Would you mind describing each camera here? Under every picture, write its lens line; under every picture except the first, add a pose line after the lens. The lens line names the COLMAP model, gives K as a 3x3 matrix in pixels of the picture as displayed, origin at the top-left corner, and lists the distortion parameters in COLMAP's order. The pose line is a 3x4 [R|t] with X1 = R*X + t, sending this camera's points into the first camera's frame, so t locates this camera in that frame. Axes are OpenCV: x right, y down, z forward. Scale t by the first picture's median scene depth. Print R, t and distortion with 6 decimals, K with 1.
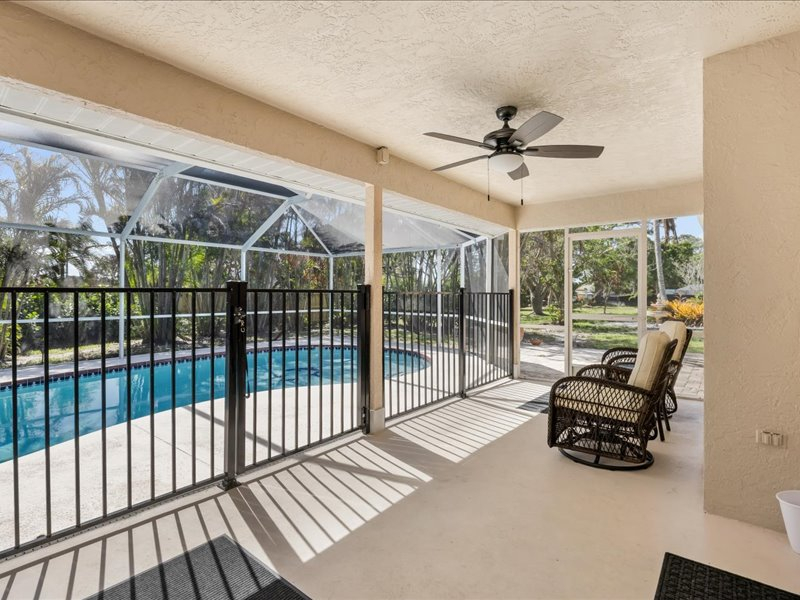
lens RADIAL K [[408.1, 0, 400.0], [0, 408.1, 300.0], [0, 0, 1]] dist [-0.004143, -0.000777]
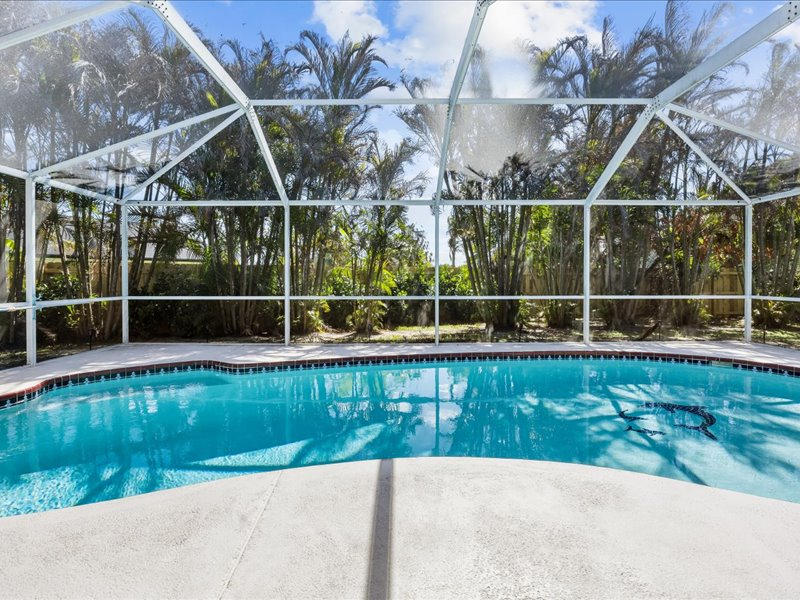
lens RADIAL K [[408.1, 0, 400.0], [0, 408.1, 300.0], [0, 0, 1]] dist [-0.004143, -0.000777]
pose [[0.638714, 0.033853, -0.768699, -0.041916], [-0.008956, 0.999291, 0.036566, 0.014574], [0.769392, -0.016471, 0.638564, 0.280373]]
